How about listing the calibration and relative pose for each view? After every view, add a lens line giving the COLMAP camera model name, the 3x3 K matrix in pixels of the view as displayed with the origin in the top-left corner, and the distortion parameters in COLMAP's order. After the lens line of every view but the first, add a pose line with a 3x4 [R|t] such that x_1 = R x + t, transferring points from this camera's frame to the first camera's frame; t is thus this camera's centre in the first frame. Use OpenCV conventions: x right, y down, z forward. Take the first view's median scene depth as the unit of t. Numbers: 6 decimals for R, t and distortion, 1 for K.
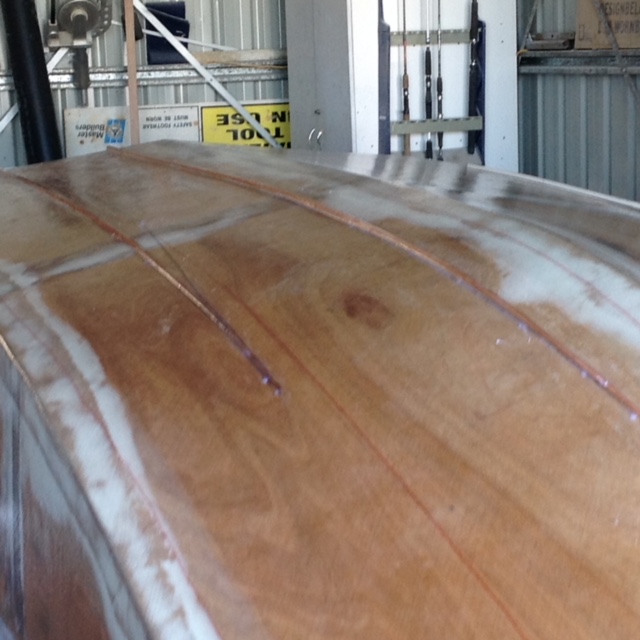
lens RADIAL K [[1632.4, 0, 320.0], [0, 1632.4, 320.0], [0, 0, 1]] dist [0.082367, 0.835271]
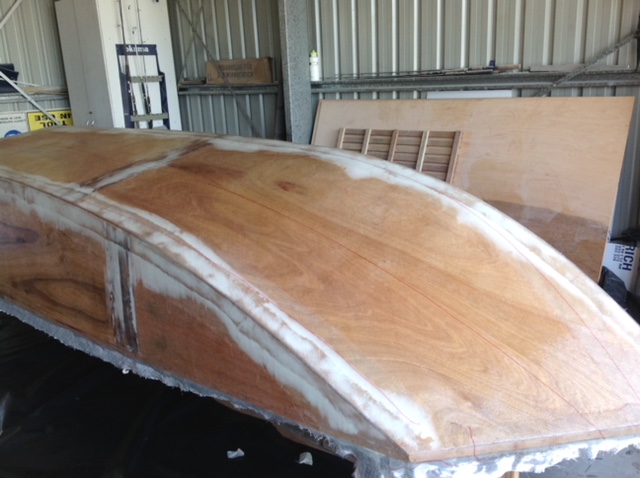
lens RADIAL K [[616.6, 0, 320.0], [0, 616.6, 239.0], [0, 0, 1]] dist [0.122149, -0.225797]
pose [[0.878428, -0.124622, 0.461339, -0.163610], [0.091893, 0.991431, 0.092845, -0.005213], [-0.468957, -0.039163, 0.882352, 0.085792]]
